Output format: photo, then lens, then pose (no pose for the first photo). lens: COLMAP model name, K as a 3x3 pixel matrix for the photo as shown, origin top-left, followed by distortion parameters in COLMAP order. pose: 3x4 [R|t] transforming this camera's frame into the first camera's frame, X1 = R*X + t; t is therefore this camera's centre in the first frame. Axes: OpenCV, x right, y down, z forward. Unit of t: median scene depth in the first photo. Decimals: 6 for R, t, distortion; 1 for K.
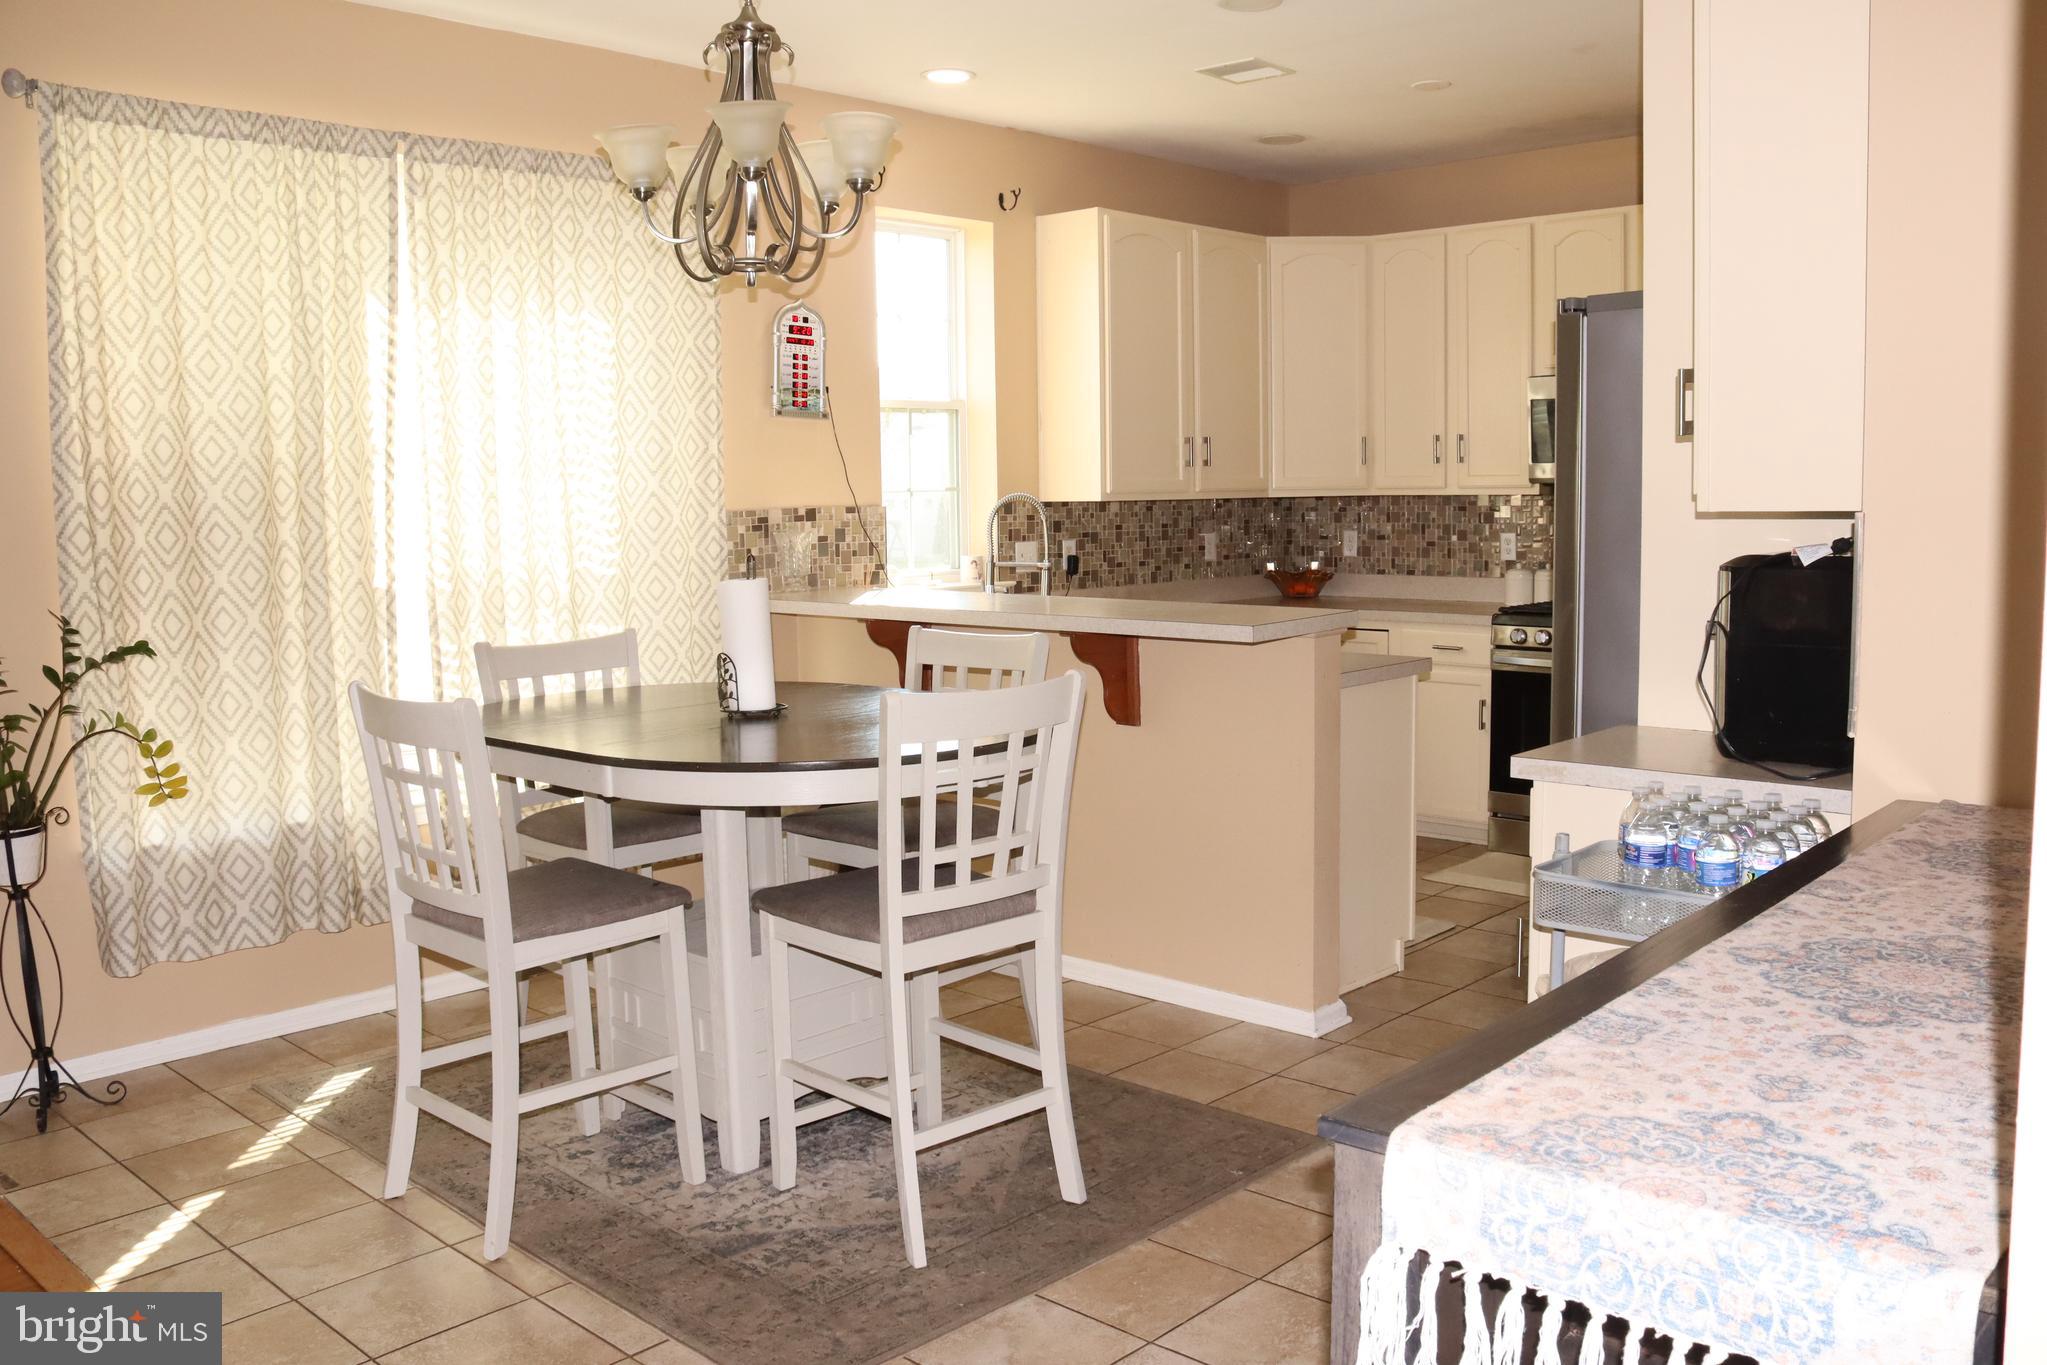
lens RADIAL K [[1698.1, 0, 1023.5], [0, 1698.1, 682.5], [0, 0, 1]] dist [-0.175121, 0.152543]
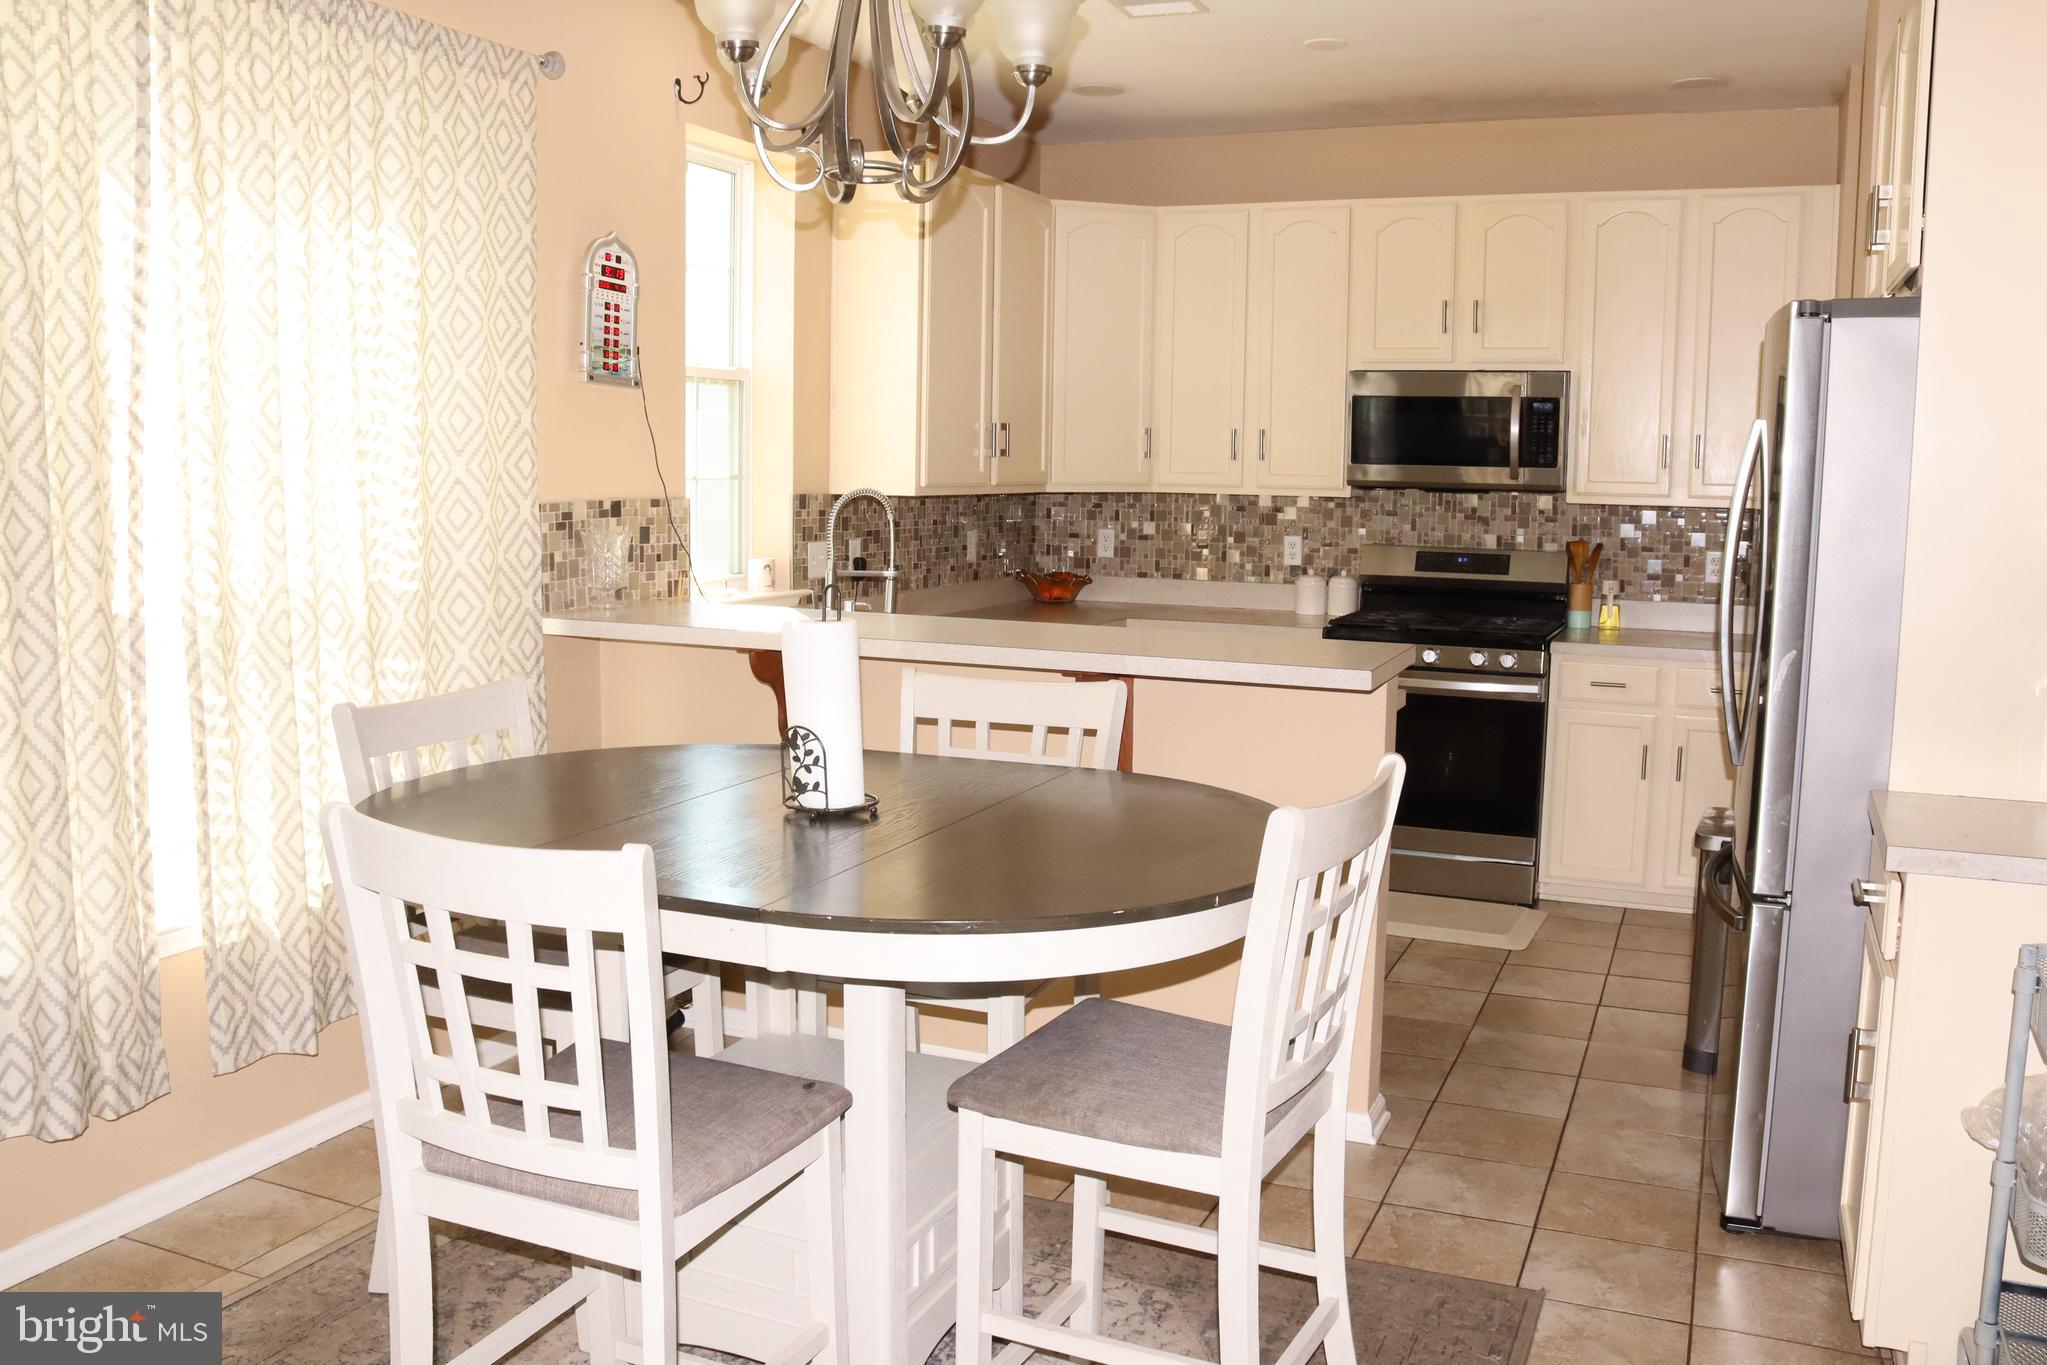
lens RADIAL K [[1698.1, 0, 1023.5], [0, 1698.1, 682.5], [0, 0, 1]] dist [-0.175121, 0.152543]
pose [[0.939203, -0.013266, 0.343107, -0.238097], [0.007921, 0.999825, 0.016975, -0.033606], [-0.343272, -0.013225, 0.939143, 0.223656]]
